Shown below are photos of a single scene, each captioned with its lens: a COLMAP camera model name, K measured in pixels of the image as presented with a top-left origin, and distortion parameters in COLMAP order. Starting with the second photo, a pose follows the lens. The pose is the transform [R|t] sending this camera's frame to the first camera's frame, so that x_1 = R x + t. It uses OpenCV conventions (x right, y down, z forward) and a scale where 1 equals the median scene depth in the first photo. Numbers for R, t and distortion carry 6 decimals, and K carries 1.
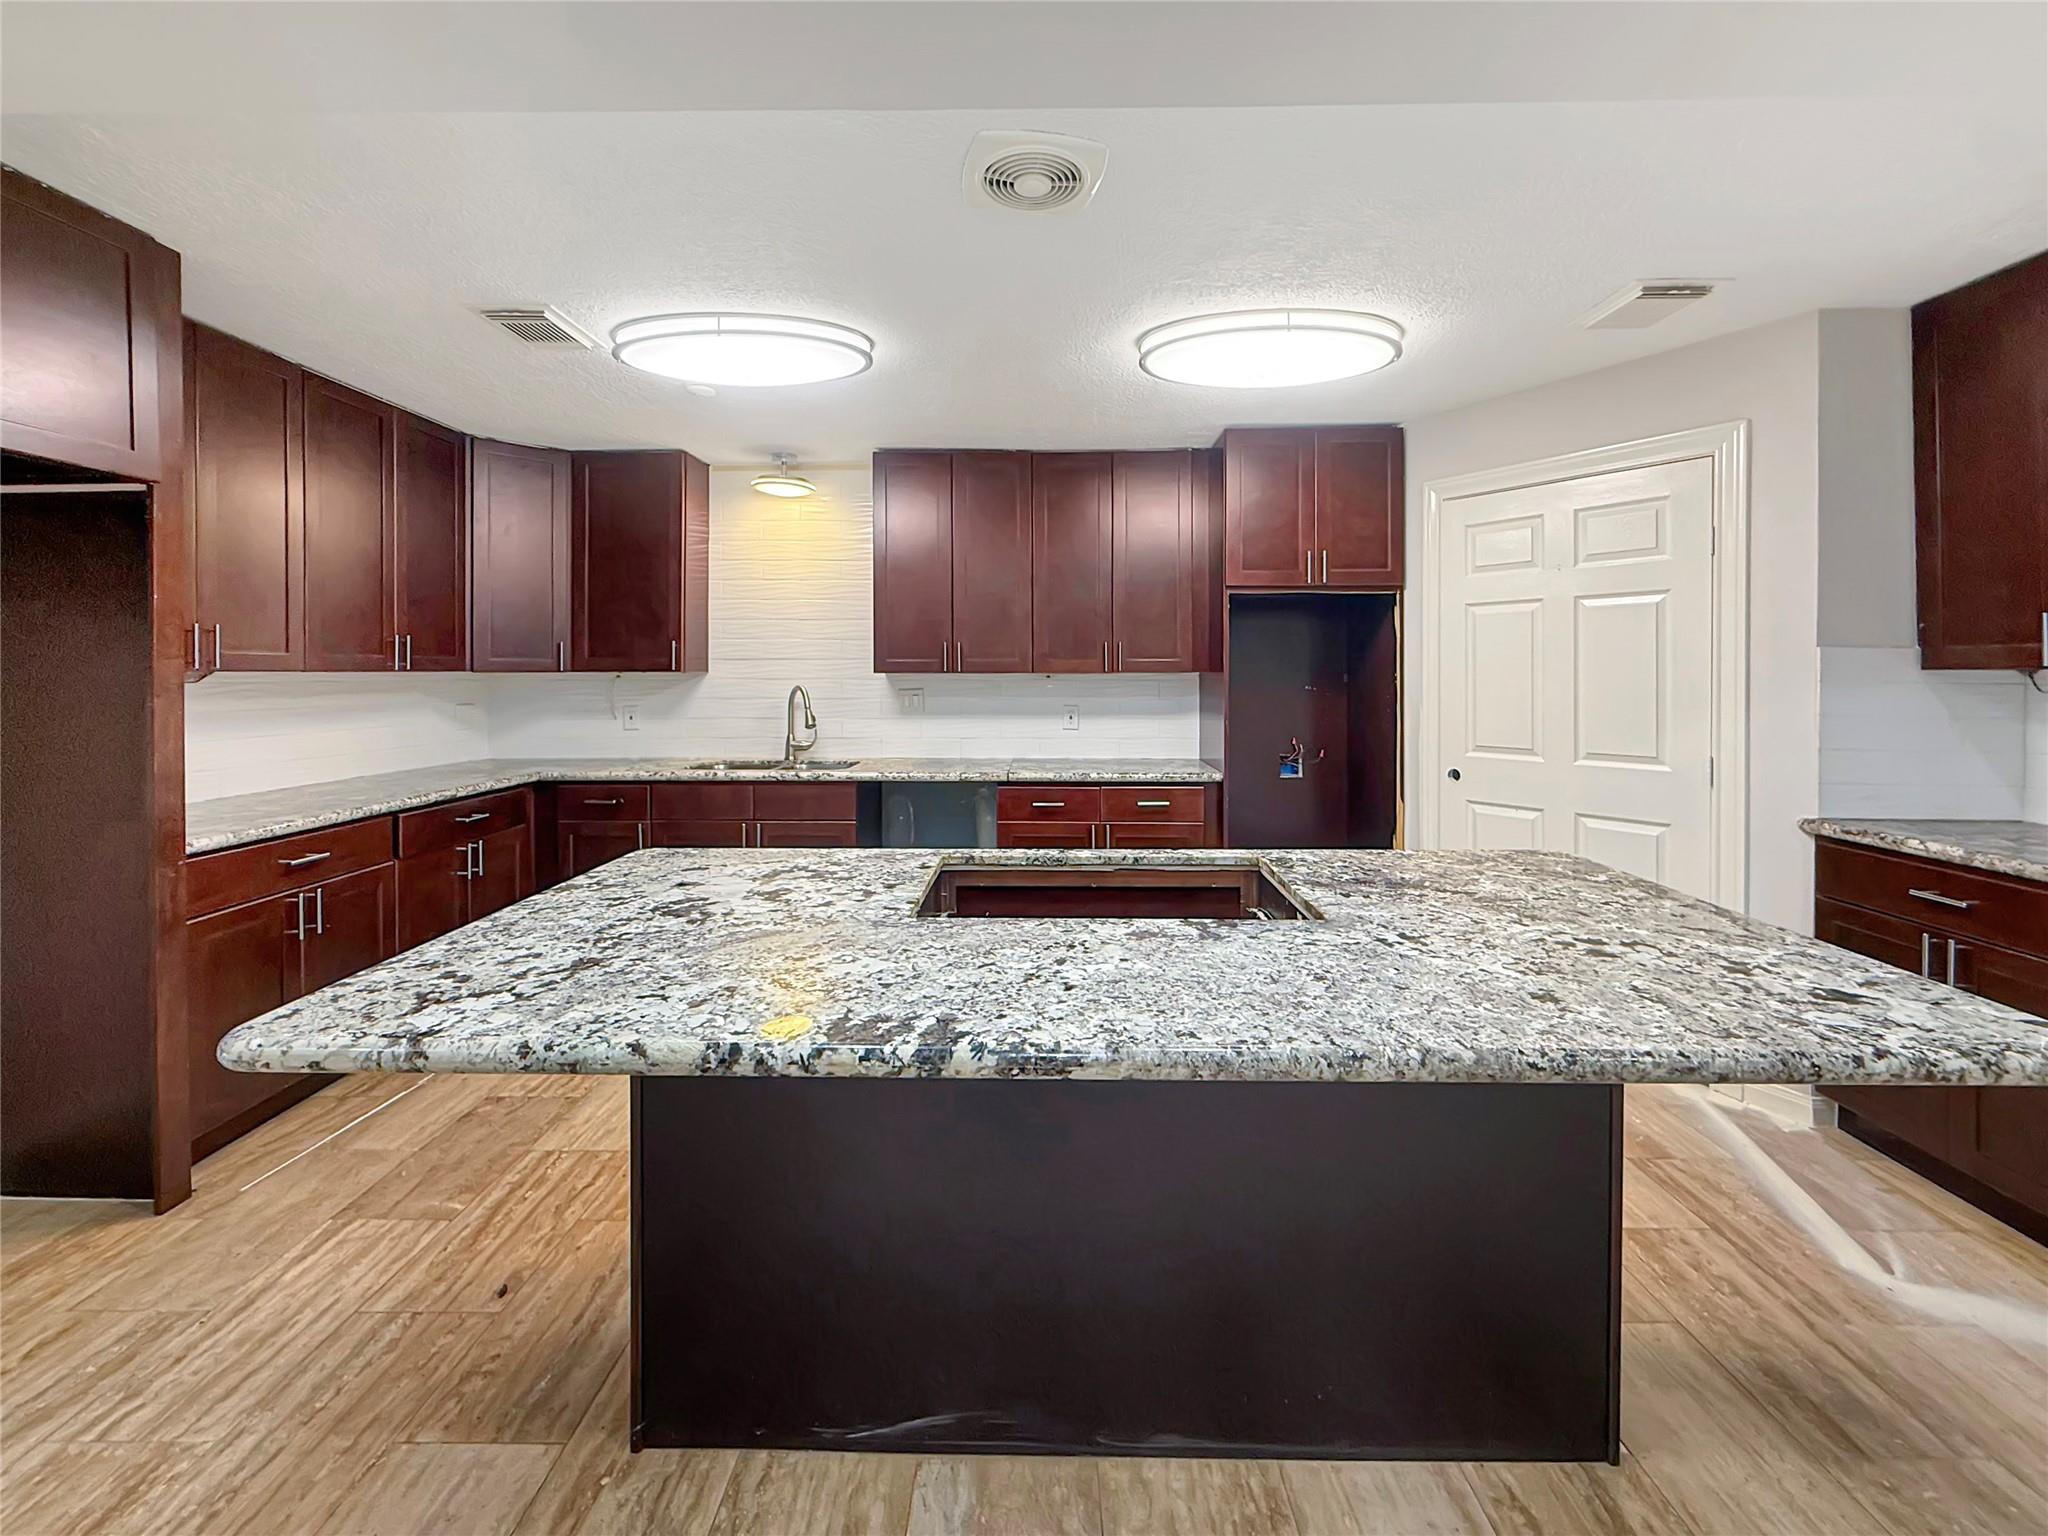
lens RADIAL K [[855.6, 0, 1036.8], [0, 855.6, 660.8], [0, 0, 1]] dist [0.000687, -0.000148]
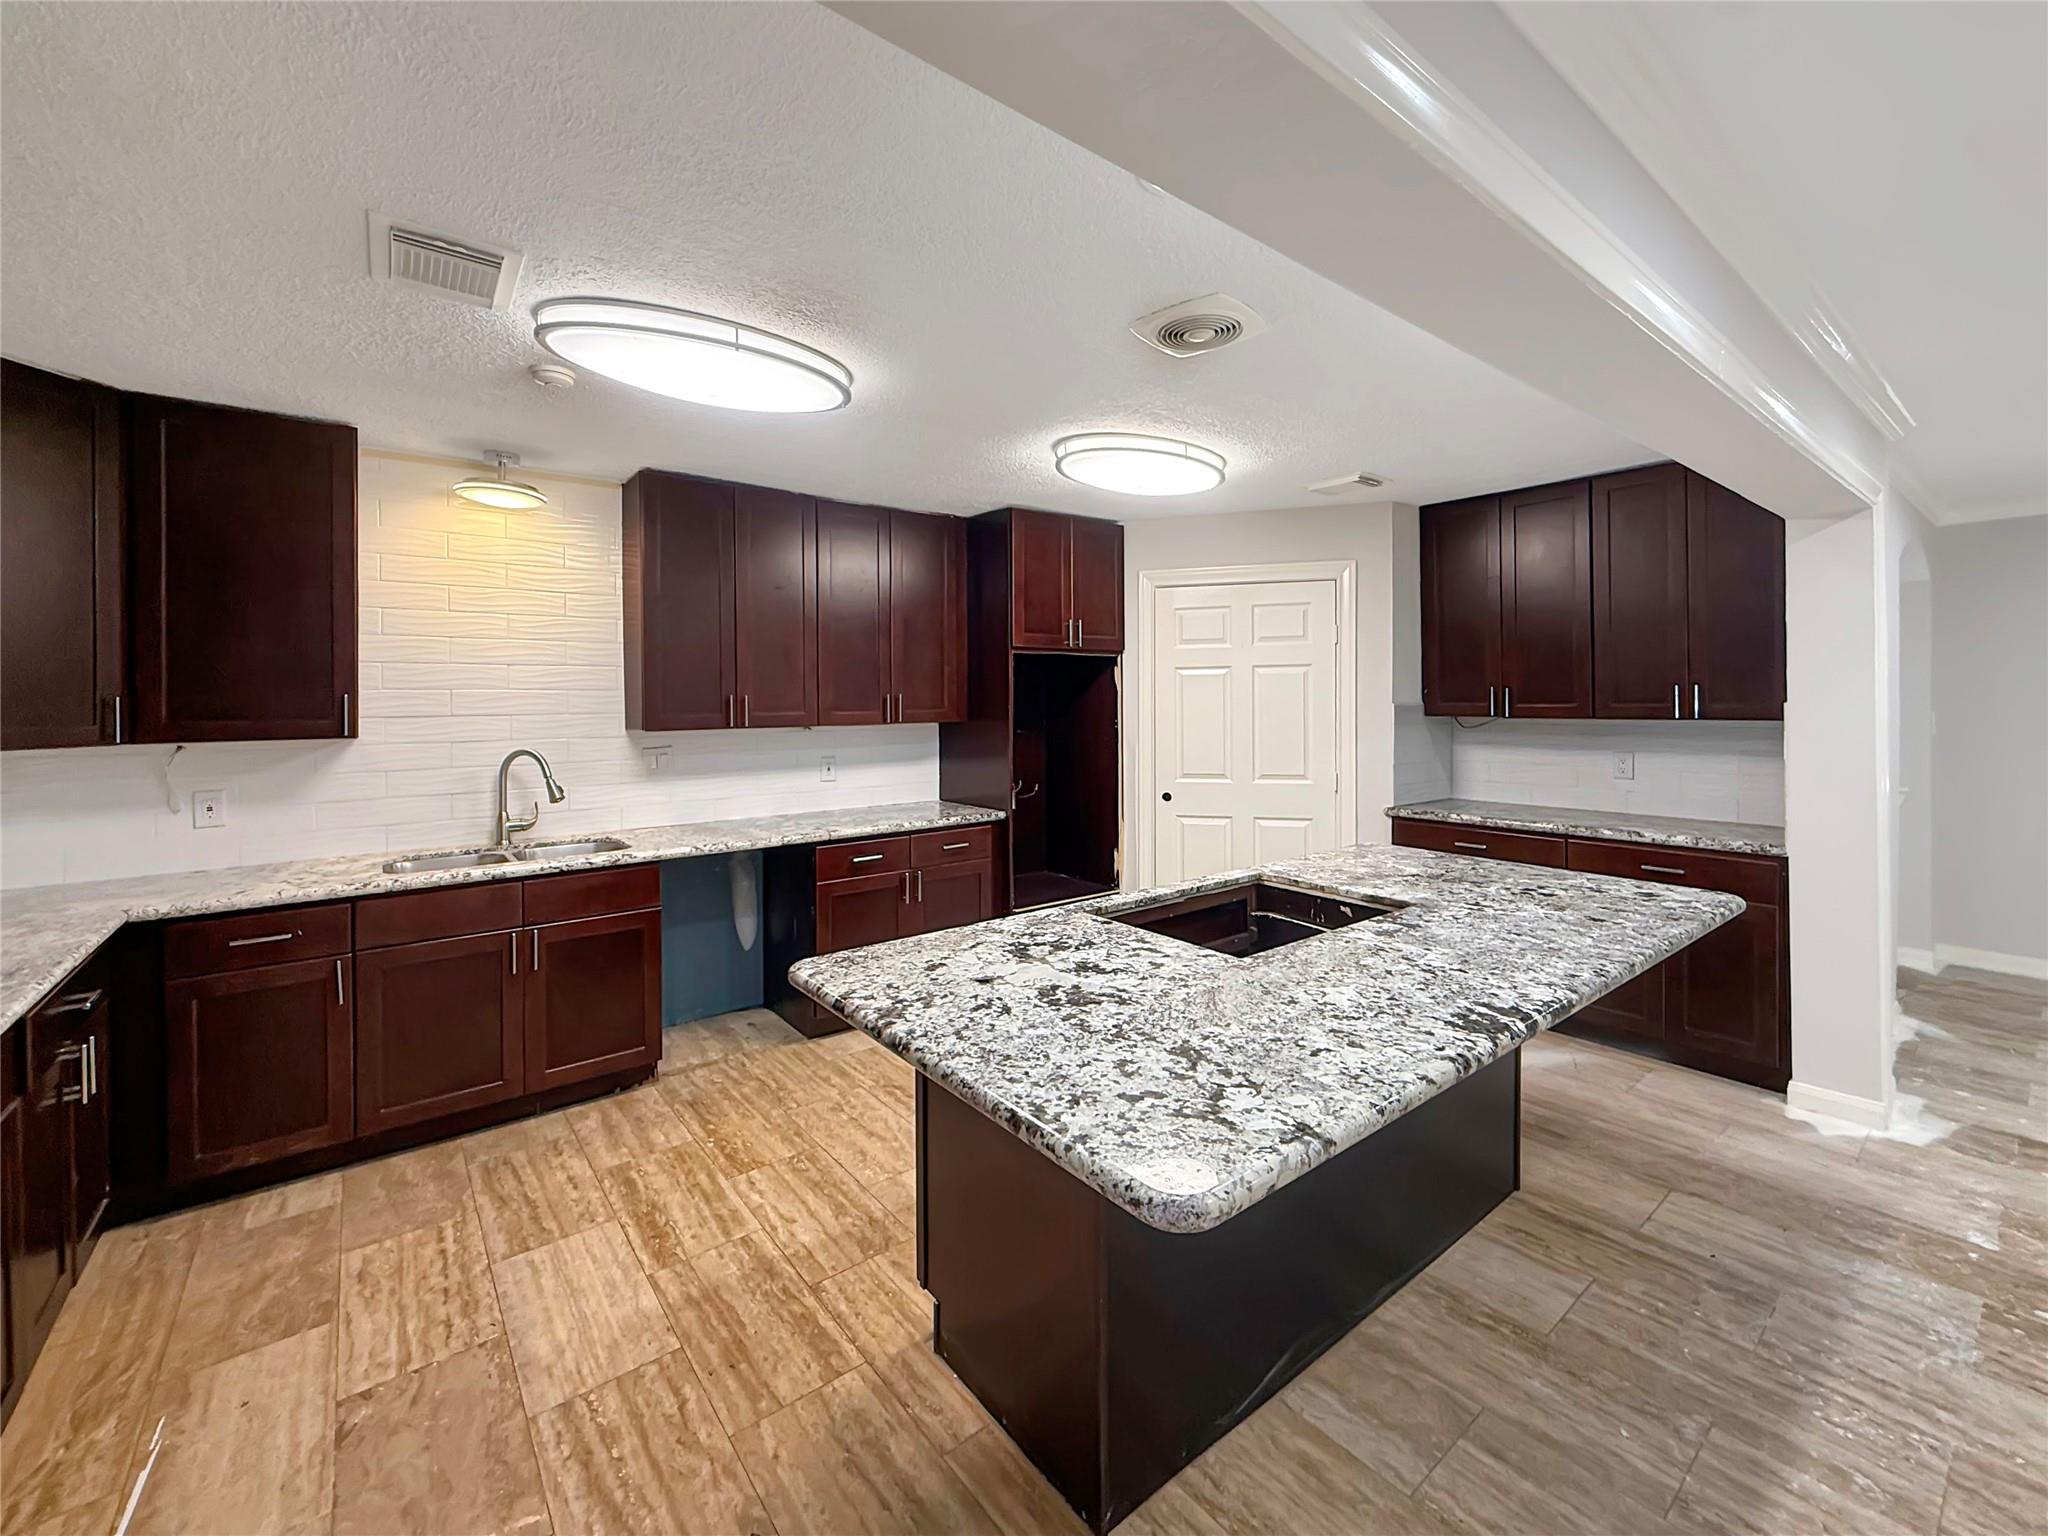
lens RADIAL K [[847.5, 0, 1024.2], [0, 847.5, 691.5], [0, 0, 1]] dist [-0.000216, -0.000132]
pose [[0.777921, -0.001528, 0.628360, -0.774927], [0.000125, 0.999997, 0.002276, -0.049367], [-0.628362, -0.001692, 0.777919, 0.192260]]
